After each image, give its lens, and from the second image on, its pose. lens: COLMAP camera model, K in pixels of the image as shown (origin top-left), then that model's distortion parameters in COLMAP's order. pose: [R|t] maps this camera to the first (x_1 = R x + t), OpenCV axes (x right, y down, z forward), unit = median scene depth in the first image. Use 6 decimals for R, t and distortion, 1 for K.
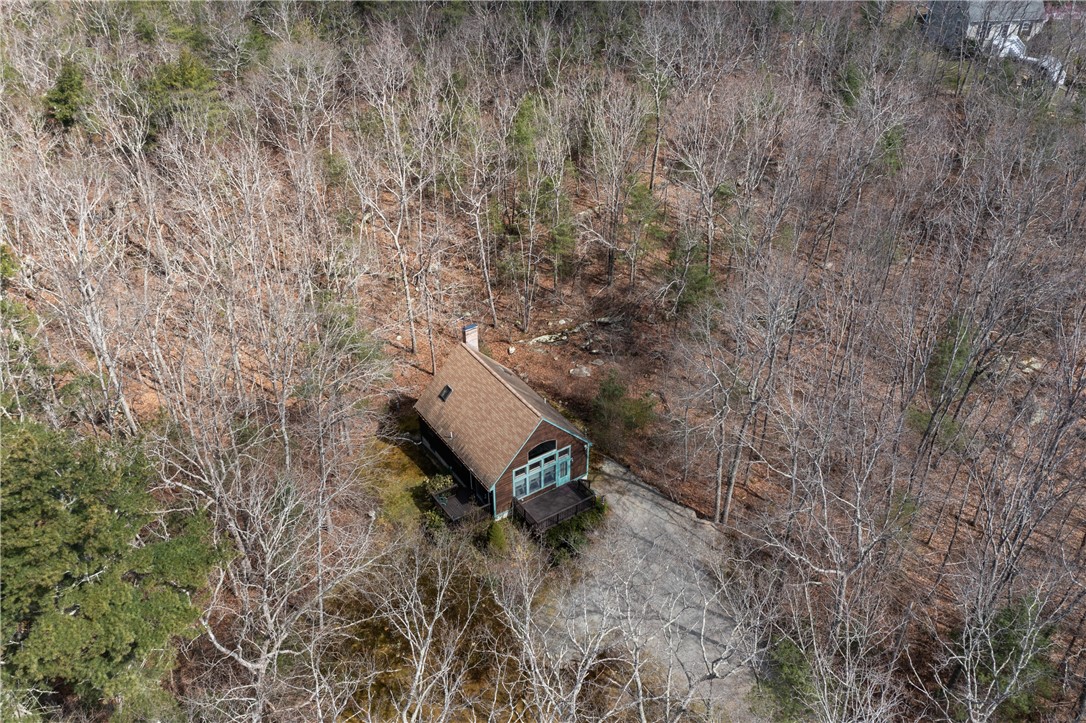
lens RADIAL K [[861.2, 0, 544.4], [0, 861.2, 356.7], [0, 0, 1]] dist [-0.001562, -0.007945]
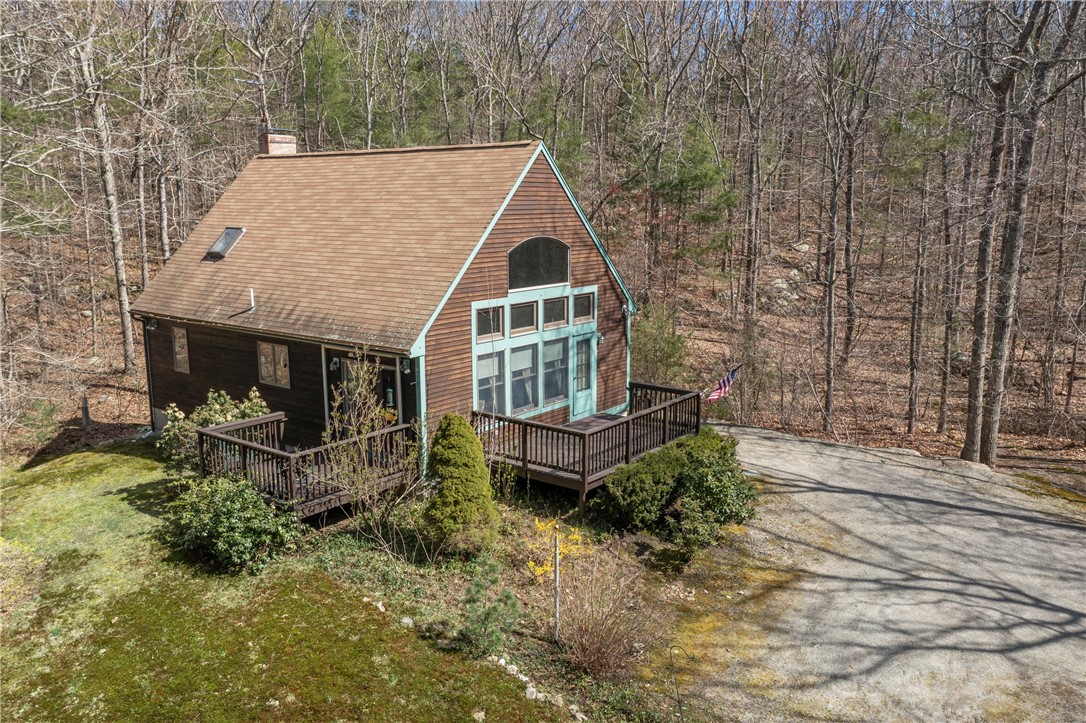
lens RADIAL K [[861.2, 0, 542.1], [0, 861.2, 368.8], [0, 0, 1]] dist [-0.001562, -0.007945]
pose [[0.950924, -0.064404, 0.302647, -0.103431], [0.179122, 0.912125, -0.368704, 0.260329], [-0.252306, 0.404820, 0.878898, 0.683817]]
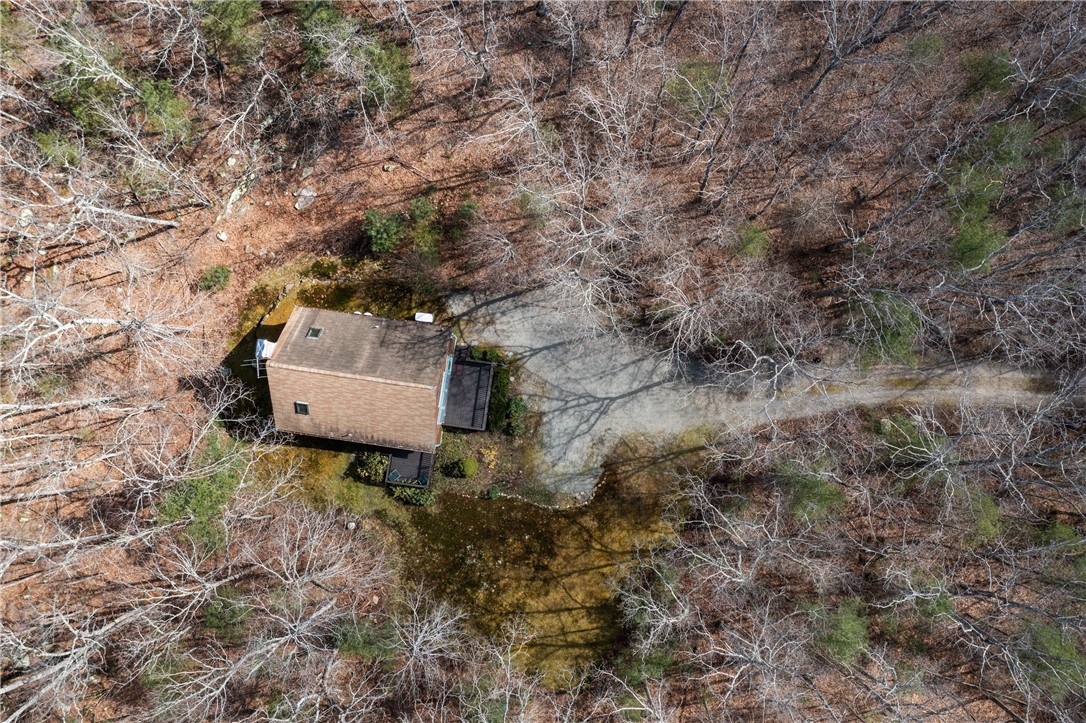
lens RADIAL K [[861.2, 0, 542.3], [0, 861.2, 360.7], [0, 0, 1]] dist [-0.001562, -0.007945]
pose [[0.668469, -0.743202, 0.028272, 0.068950], [0.431090, 0.418158, 0.799566, -0.613867], [-0.606062, -0.522297, 0.599913, 0.339756]]
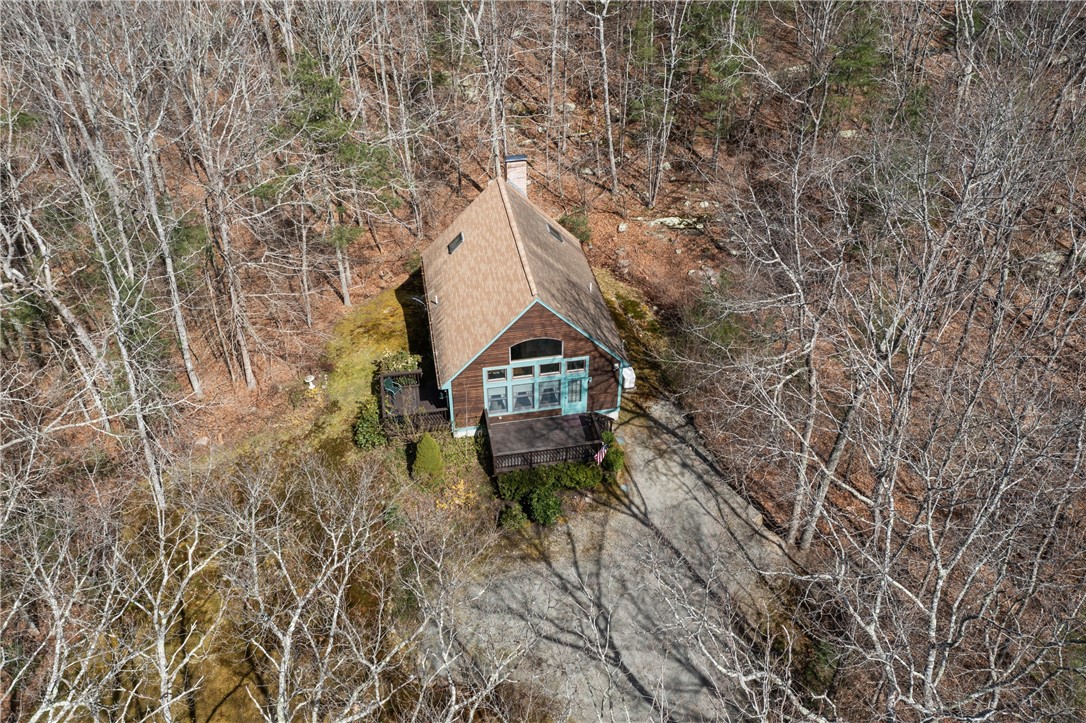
lens RADIAL K [[861.2, 0, 545.2], [0, 861.2, 356.1], [0, 0, 1]] dist [-0.001562, -0.007945]
pose [[0.917288, 0.249459, -0.310407, 0.195232], [-0.223640, 0.967652, 0.116771, 0.034412], [0.329496, -0.037693, 0.943404, 0.378690]]
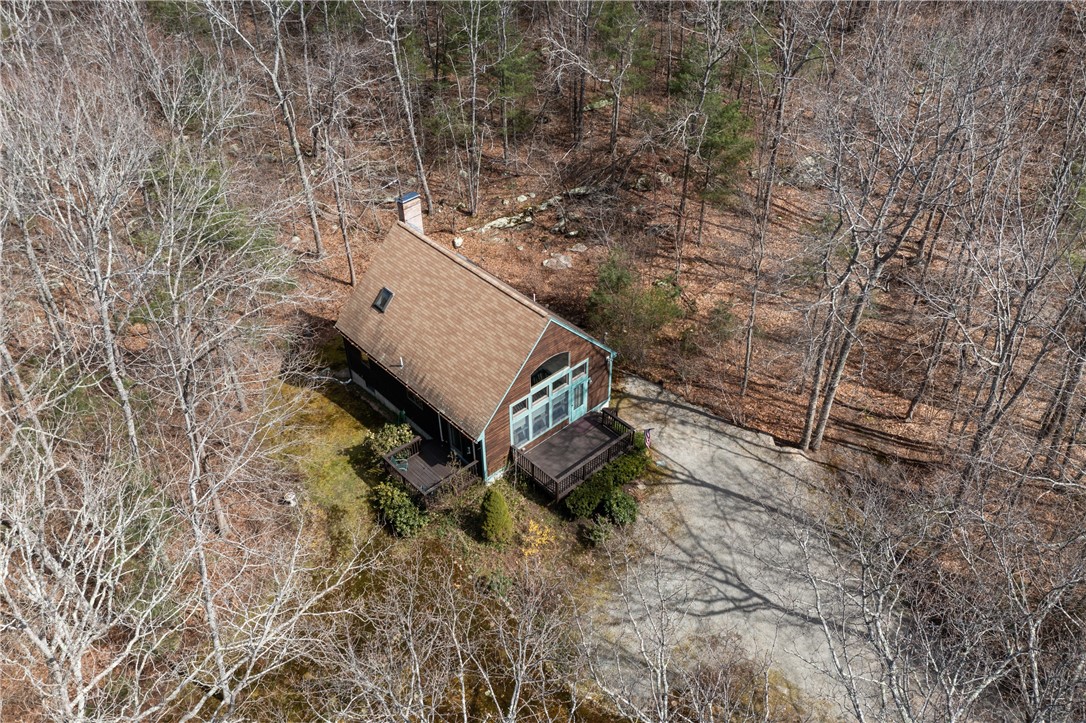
lens RADIAL K [[861.2, 0, 546.6], [0, 861.2, 361.6], [0, 0, 1]] dist [-0.001562, -0.007945]
pose [[0.987830, -0.101834, 0.117570, -0.076449], [0.091560, 0.991750, 0.089716, 0.042914], [-0.125736, -0.077859, 0.989004, 0.350351]]
